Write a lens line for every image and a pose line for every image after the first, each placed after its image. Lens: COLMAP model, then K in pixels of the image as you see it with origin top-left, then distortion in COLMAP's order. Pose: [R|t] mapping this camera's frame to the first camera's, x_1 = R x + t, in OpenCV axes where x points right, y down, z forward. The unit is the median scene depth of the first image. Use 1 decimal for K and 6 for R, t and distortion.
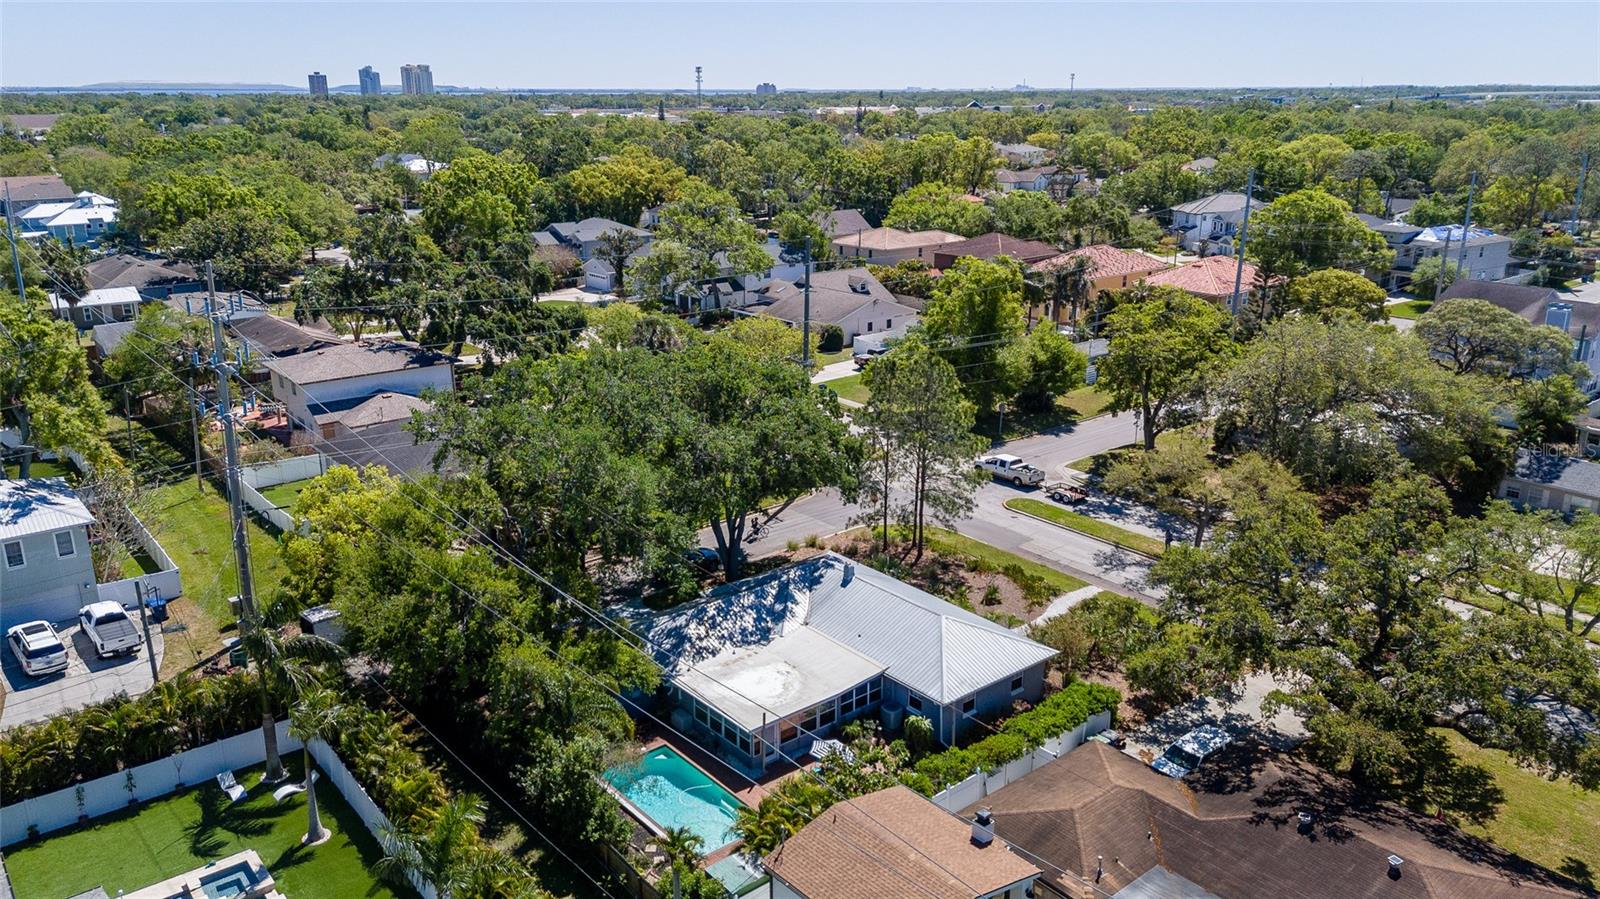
lens RADIAL K [[1170.0, 0, 783.3], [0, 1170.0, 449.4], [0, 0, 1]] dist [0.090150, -0.133667]
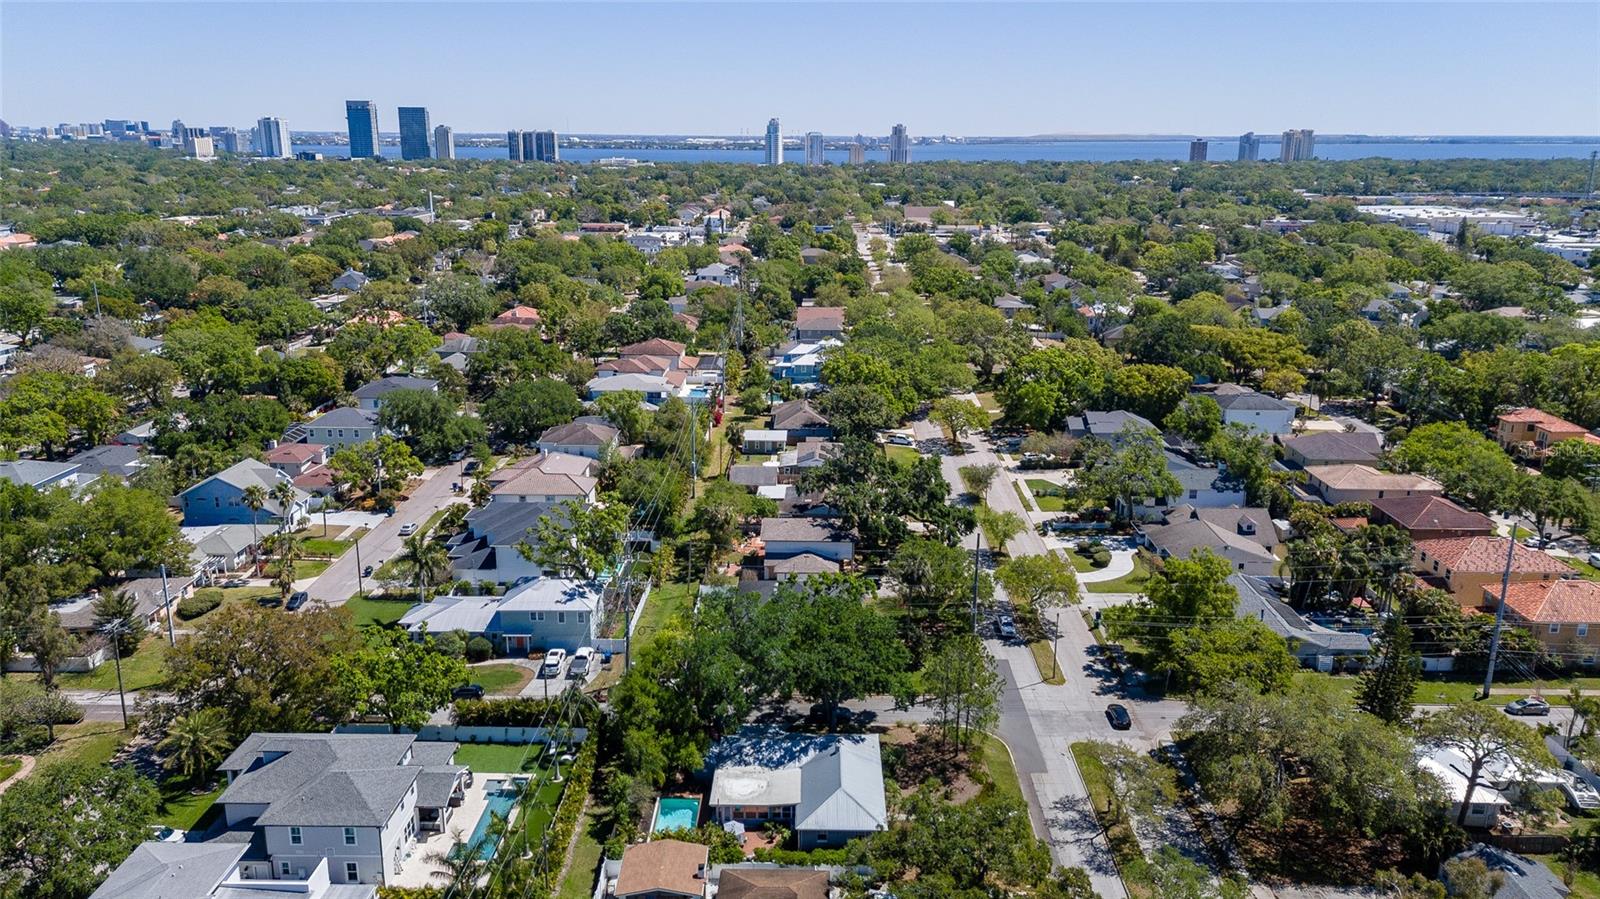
lens RADIAL K [[1170.0, 0, 783.3], [0, 1170.0, 449.4], [0, 0, 1]] dist [0.090150, -0.133667]
pose [[0.754731, 0.172212, -0.633027, 1.093056], [-0.191859, 0.980685, 0.038045, -0.414093], [0.627352, 0.092738, 0.773194, -0.525712]]
